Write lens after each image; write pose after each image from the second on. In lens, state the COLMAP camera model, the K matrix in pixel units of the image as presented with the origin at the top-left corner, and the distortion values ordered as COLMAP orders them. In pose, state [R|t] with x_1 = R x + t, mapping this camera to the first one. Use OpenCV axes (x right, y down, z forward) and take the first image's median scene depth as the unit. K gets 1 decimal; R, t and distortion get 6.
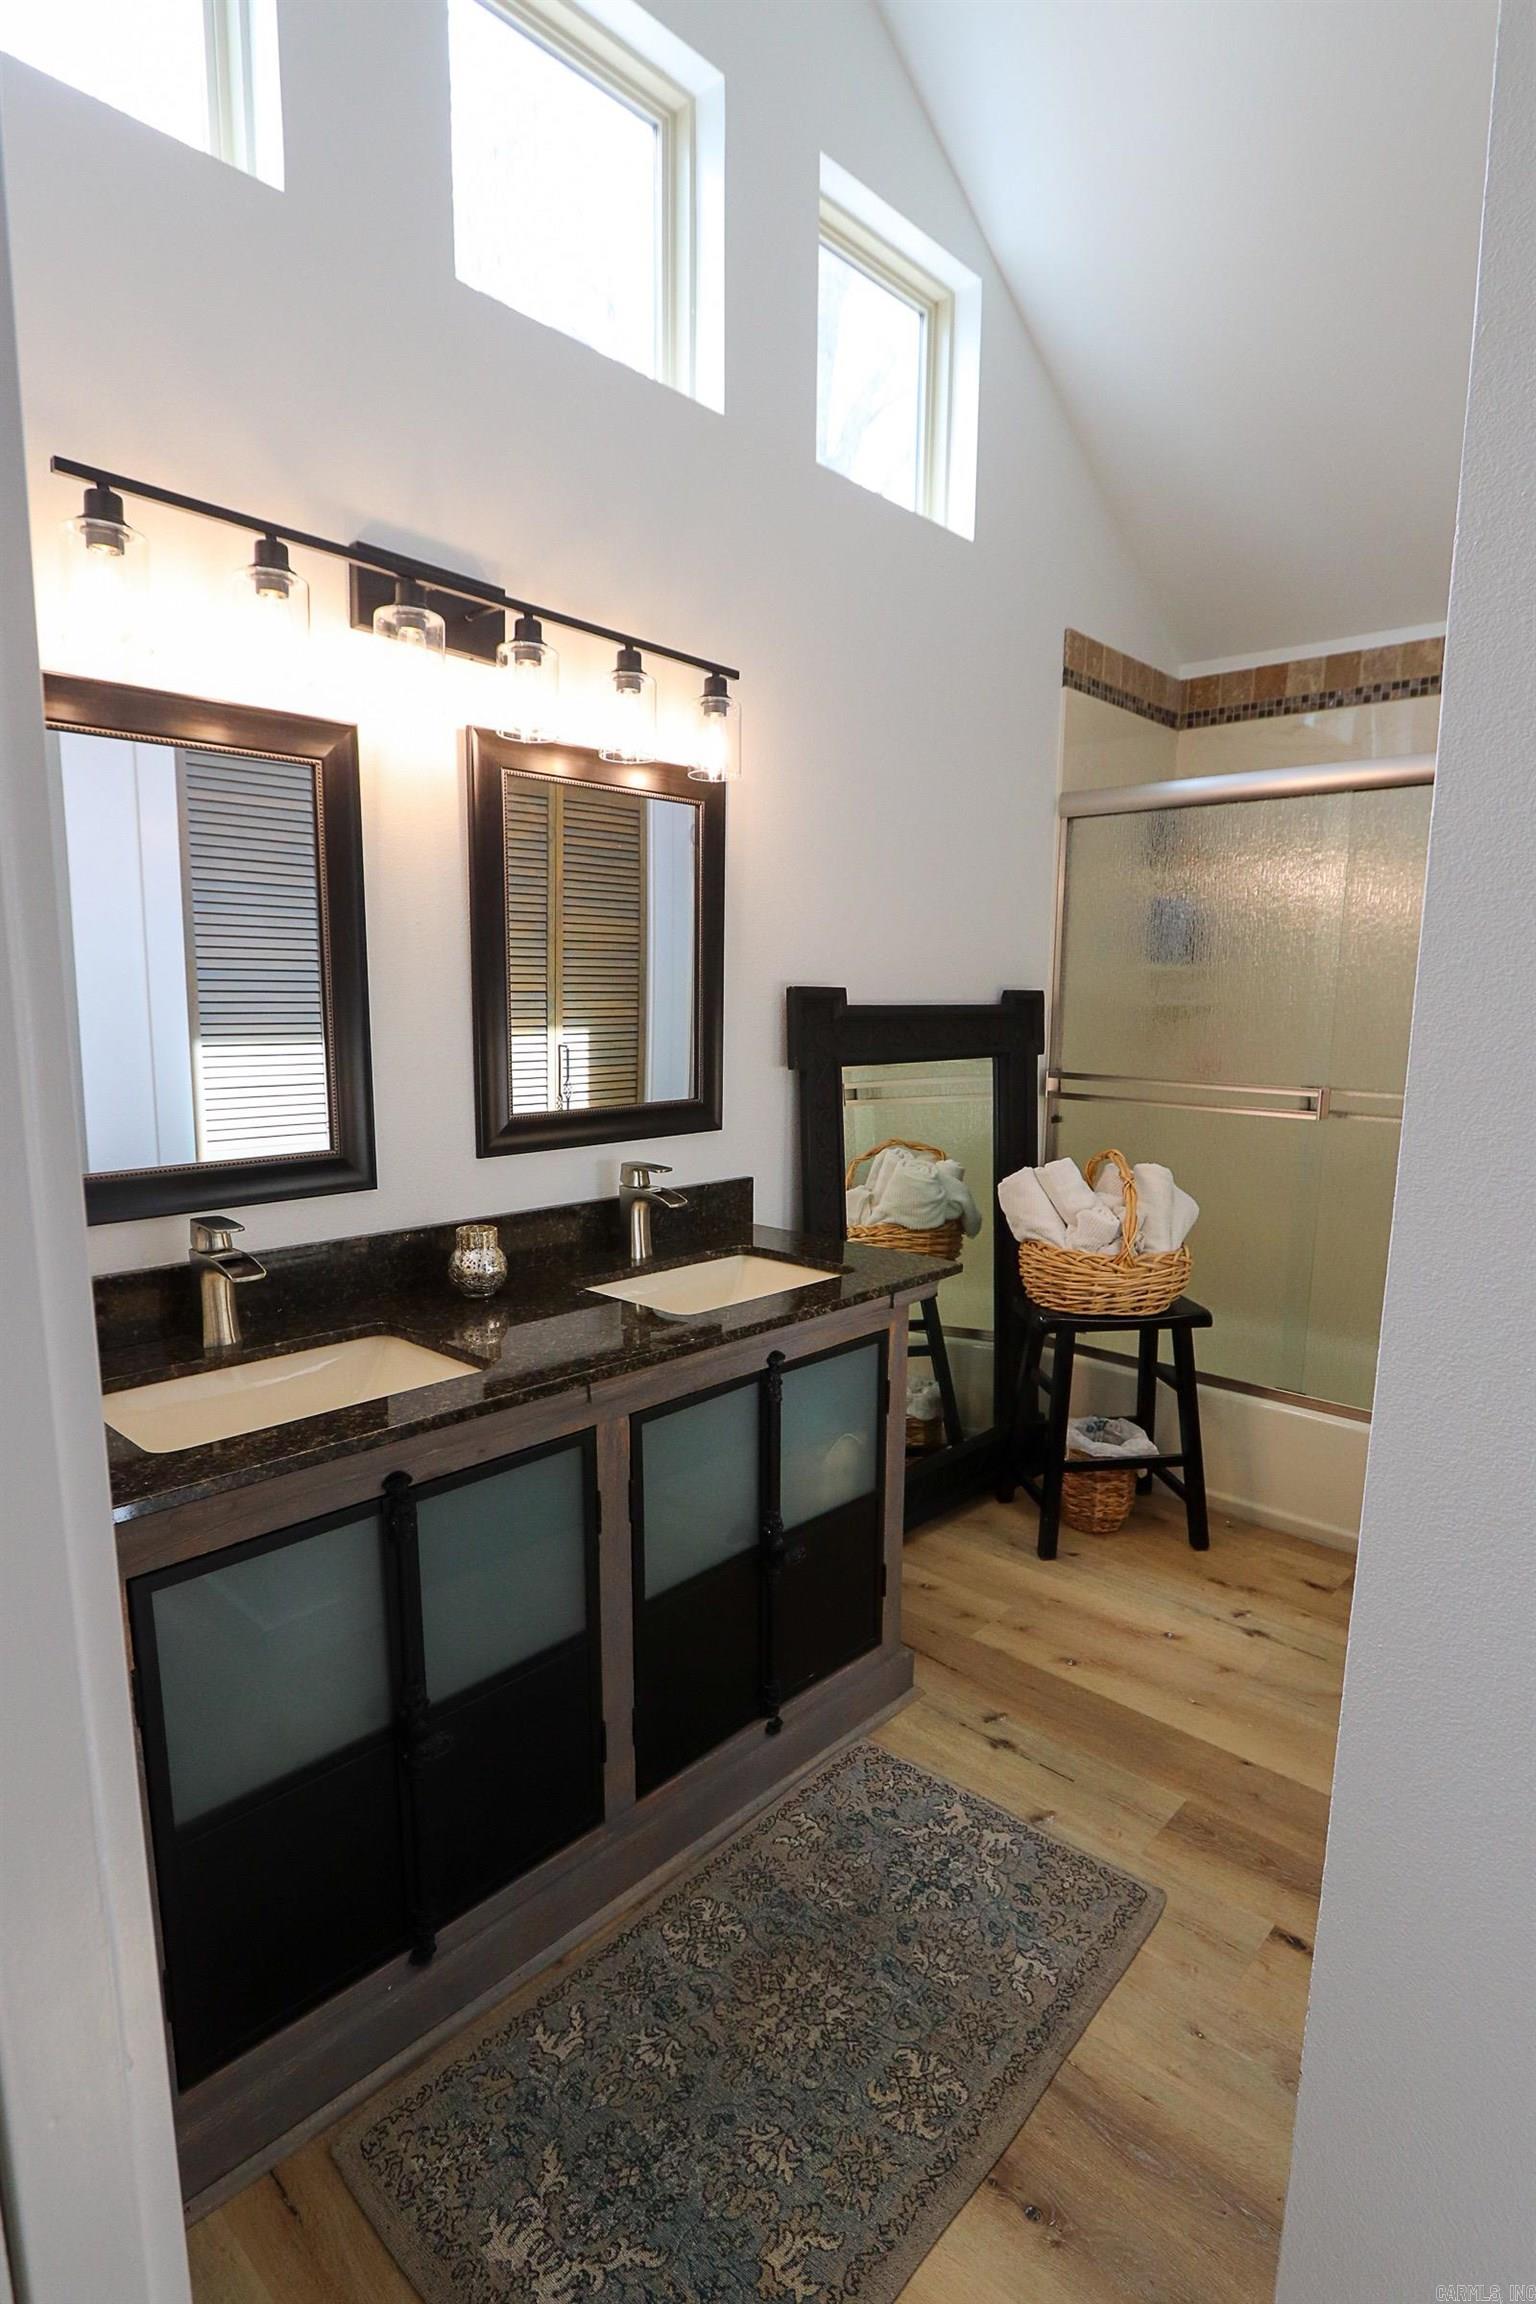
lens RADIAL K [[1118.8, 0, 768.0], [0, 1118.8, 1152.0], [0, 0, 1]] dist [-0.020922, 0.000053]
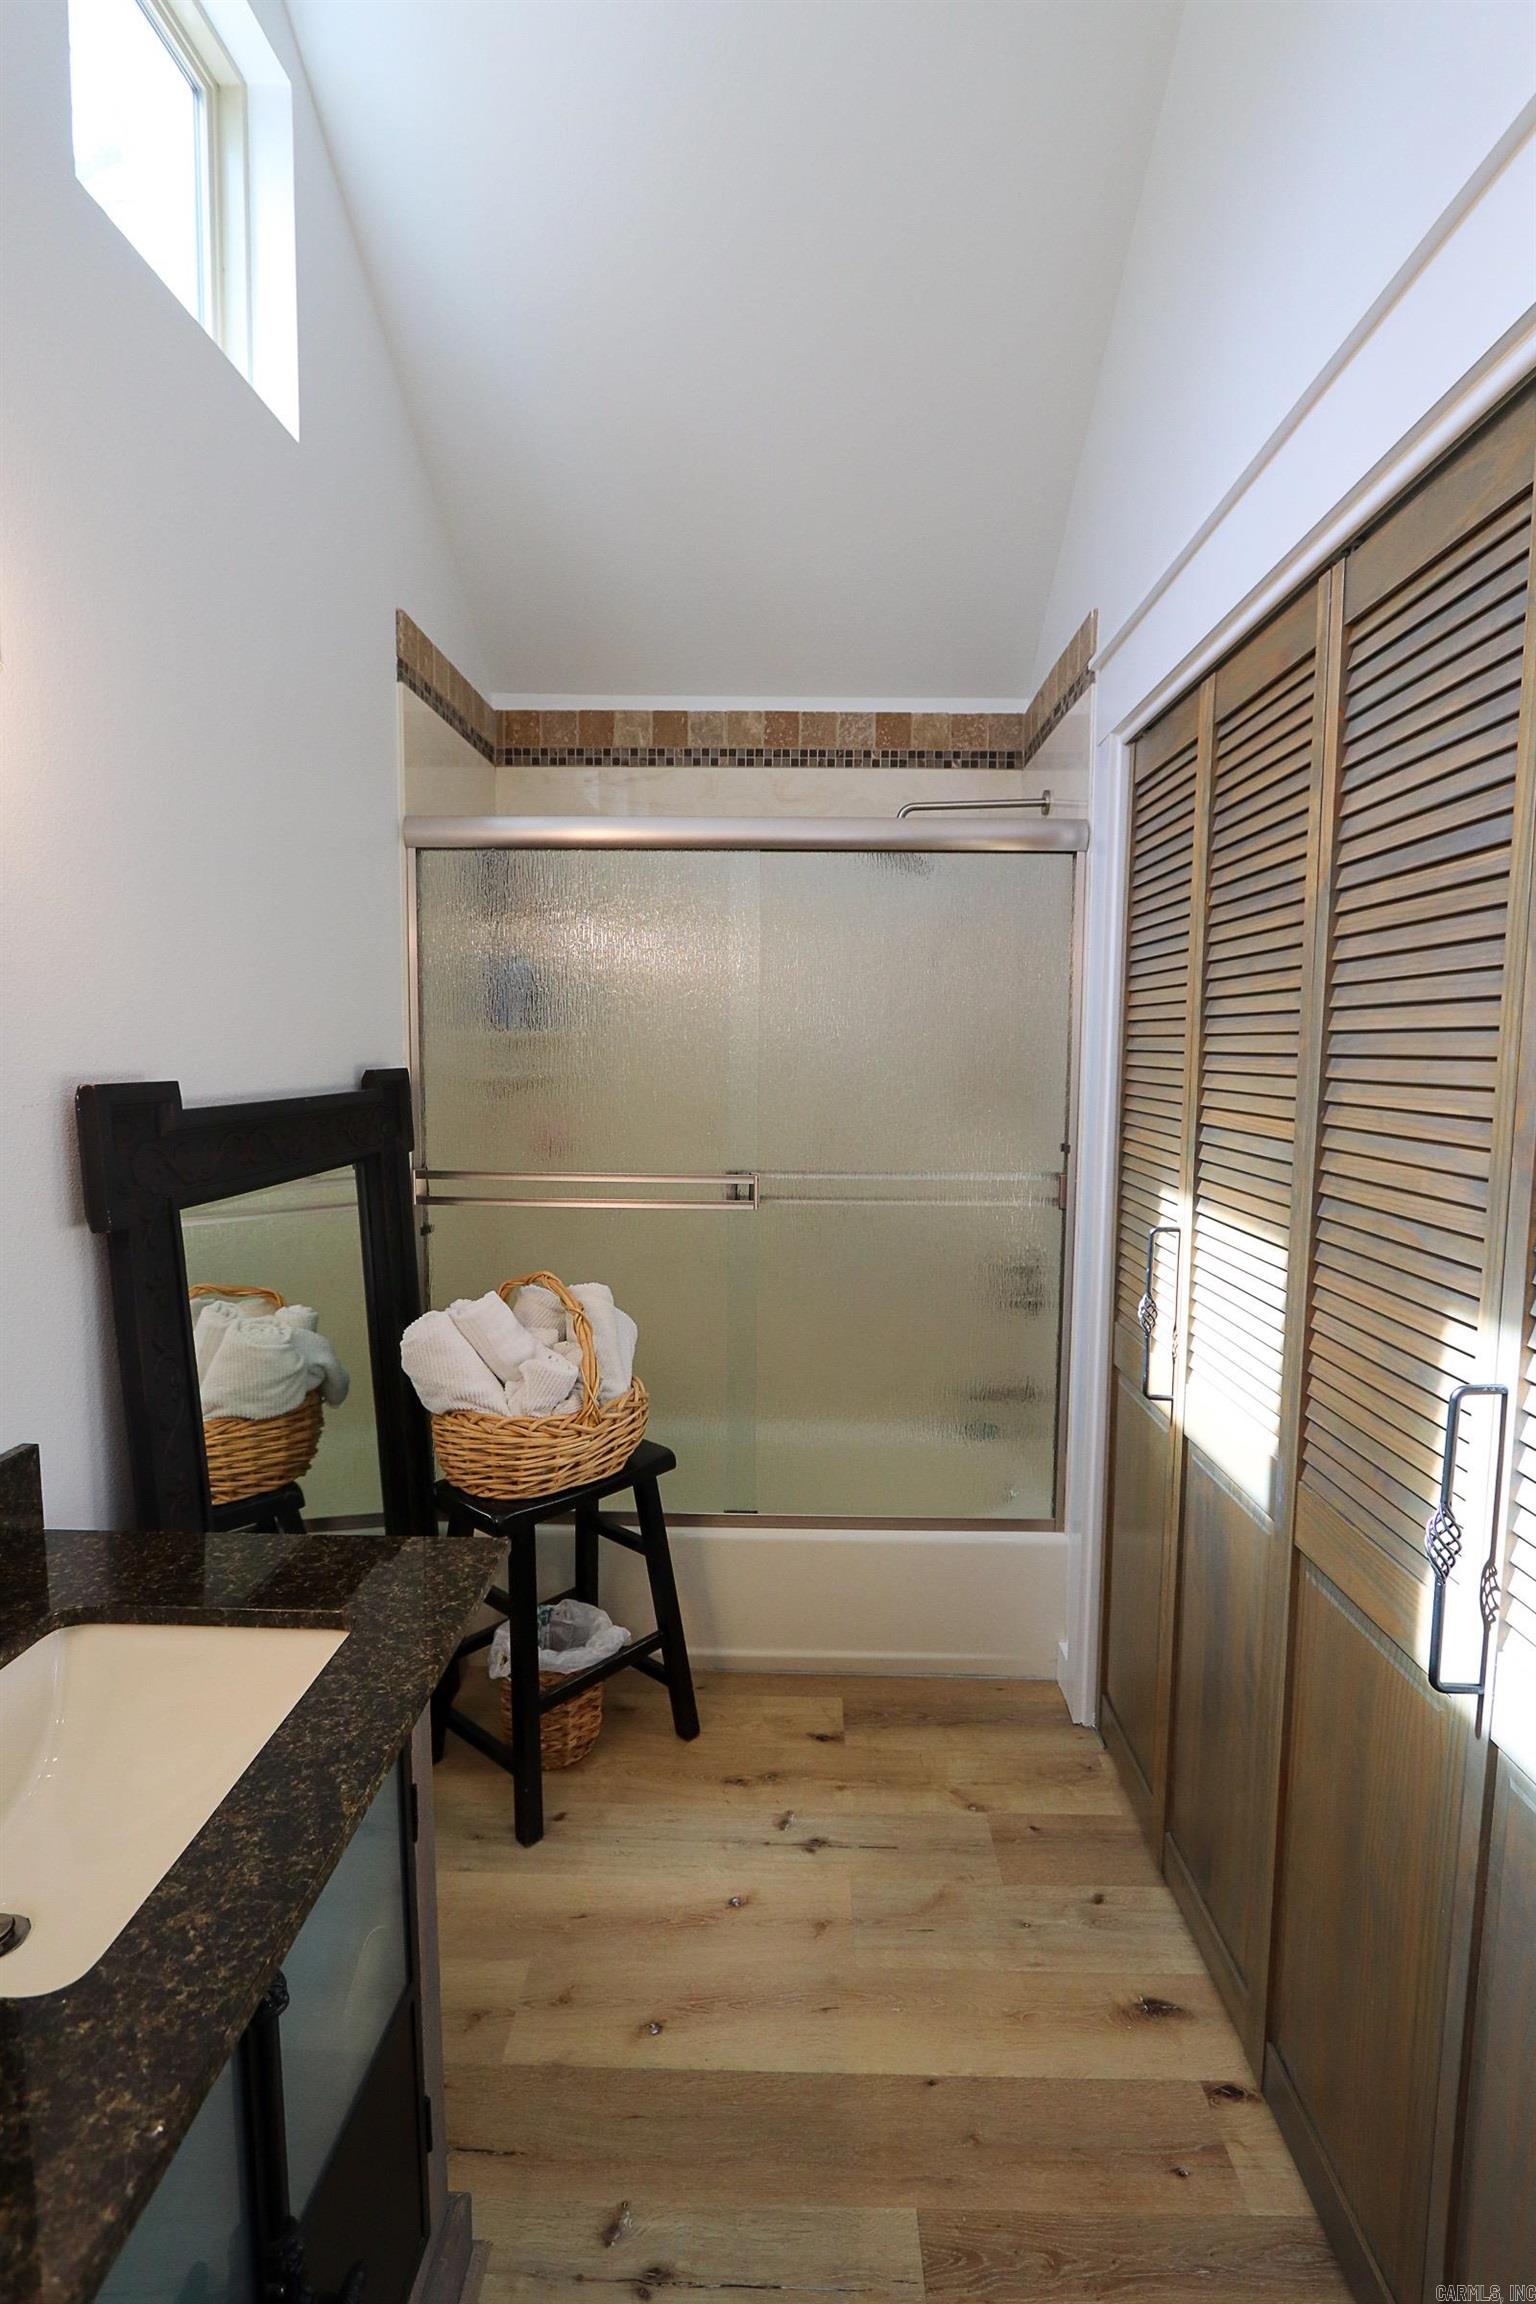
lens RADIAL K [[1089.4, 0, 792.9], [0, 1089.4, 1148.6], [0, 0, 1]] dist [-0.020787, 0.000694]
pose [[0.746261, -0.064827, 0.662489, -0.057168], [0.095464, 0.995381, -0.010133, -0.060244], [-0.658772, 0.070806, 0.749003, 0.288854]]
